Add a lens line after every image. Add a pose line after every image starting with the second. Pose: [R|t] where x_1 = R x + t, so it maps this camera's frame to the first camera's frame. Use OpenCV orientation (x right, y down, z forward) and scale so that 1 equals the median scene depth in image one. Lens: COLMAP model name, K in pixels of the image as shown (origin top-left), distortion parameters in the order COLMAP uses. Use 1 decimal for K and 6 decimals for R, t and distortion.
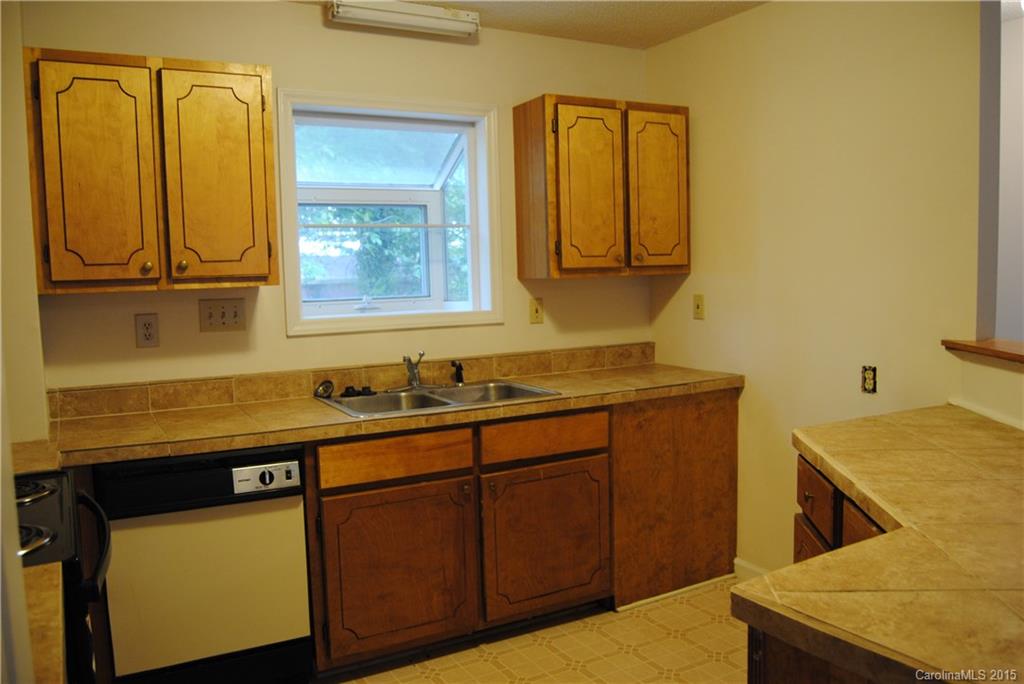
lens RADIAL K [[814.0, 0, 512.0], [0, 814.0, 342.0], [0, 0, 1]] dist [-0.083150, 0.017167]
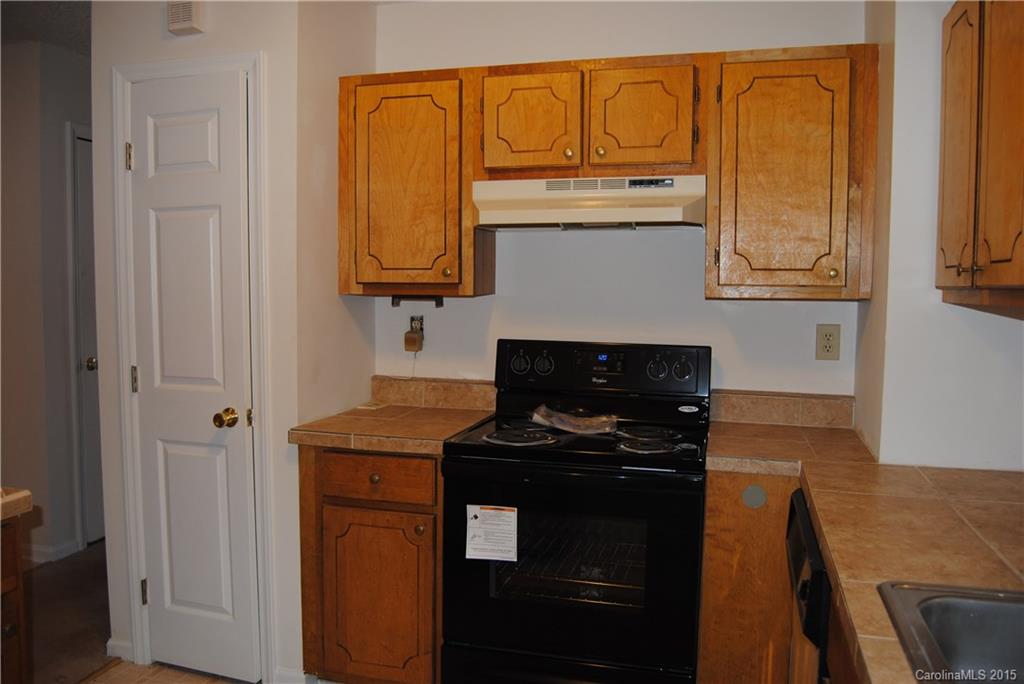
lens RADIAL K [[814.0, 0, 512.0], [0, 814.0, 342.0], [0, 0, 1]] dist [-0.083150, 0.017167]
pose [[-0.708365, 0.068137, -0.702550, 0.453266], [-0.058597, 0.986217, 0.154730, -0.087418], [0.703410, 0.150773, -0.694609, 0.848409]]
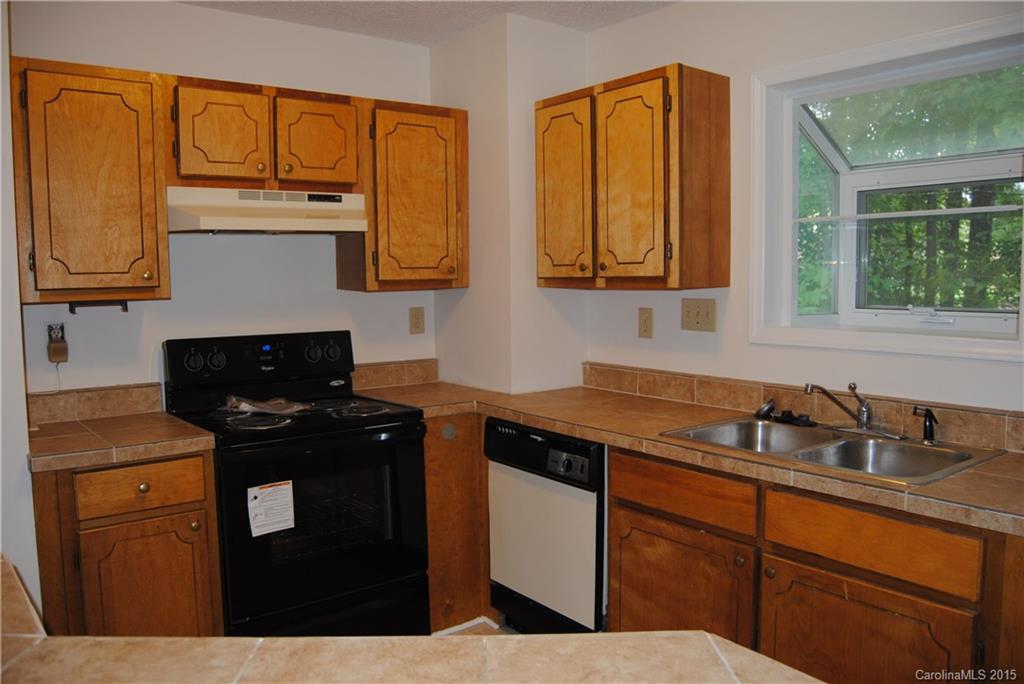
lens RADIAL K [[814.0, 0, 512.0], [0, 814.0, 342.0], [0, 0, 1]] dist [-0.083150, 0.017167]
pose [[0.145461, 0.103520, -0.983933, 0.623972], [-0.082370, 0.992325, 0.092225, -0.075104], [0.985929, 0.067631, 0.152871, 0.643997]]
